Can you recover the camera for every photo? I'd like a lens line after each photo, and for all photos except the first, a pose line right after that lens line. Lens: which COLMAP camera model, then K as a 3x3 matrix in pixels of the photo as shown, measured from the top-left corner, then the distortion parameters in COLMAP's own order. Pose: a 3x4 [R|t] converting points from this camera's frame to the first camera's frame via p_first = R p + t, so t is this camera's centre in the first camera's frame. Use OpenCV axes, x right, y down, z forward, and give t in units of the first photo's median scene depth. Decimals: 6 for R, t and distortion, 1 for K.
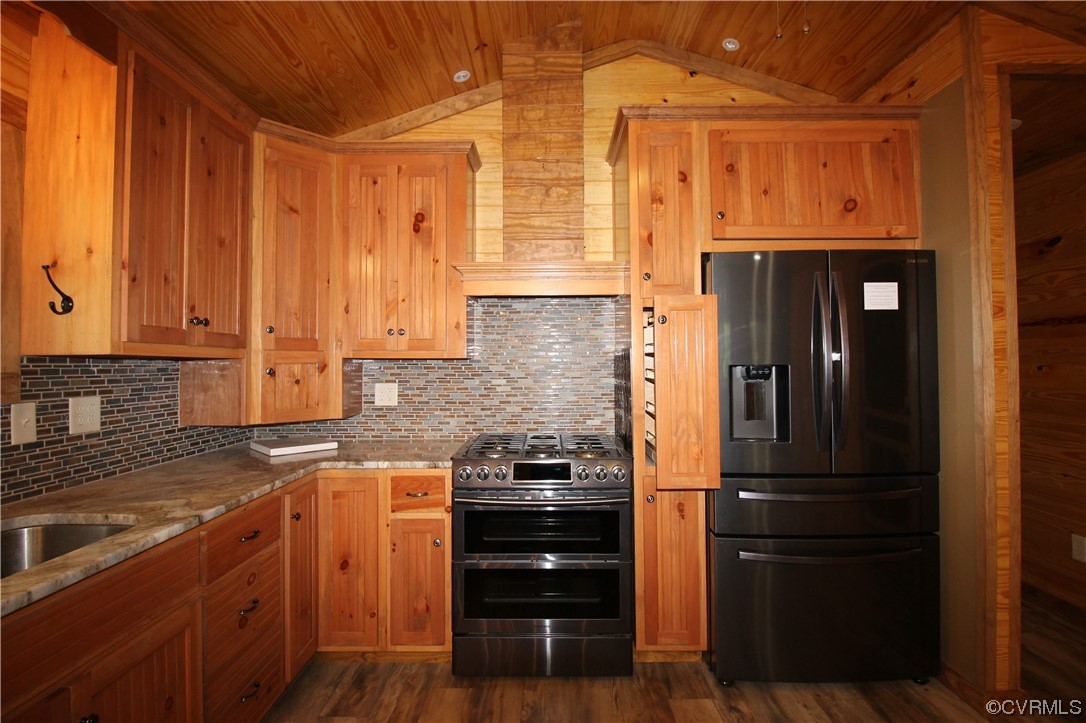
lens RADIAL K [[524.2, 0, 541.6], [0, 524.2, 356.2], [0, 0, 1]] dist [-0.002450, -0.001197]
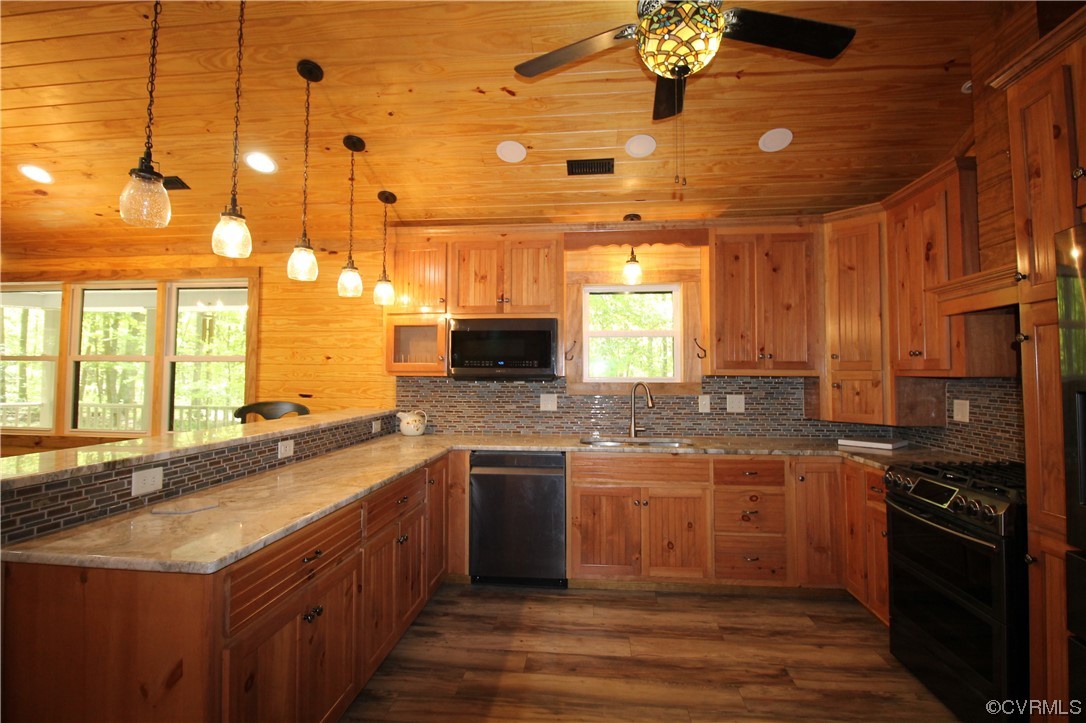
lens RADIAL K [[524.2, 0, 542.3], [0, 524.2, 355.3], [0, 0, 1]] dist [-0.002450, -0.001197]
pose [[-0.091281, -0.034507, -0.995227, 0.969633], [0.010157, 0.999315, -0.035581, -0.009946], [0.995773, -0.013357, -0.090868, 0.319277]]
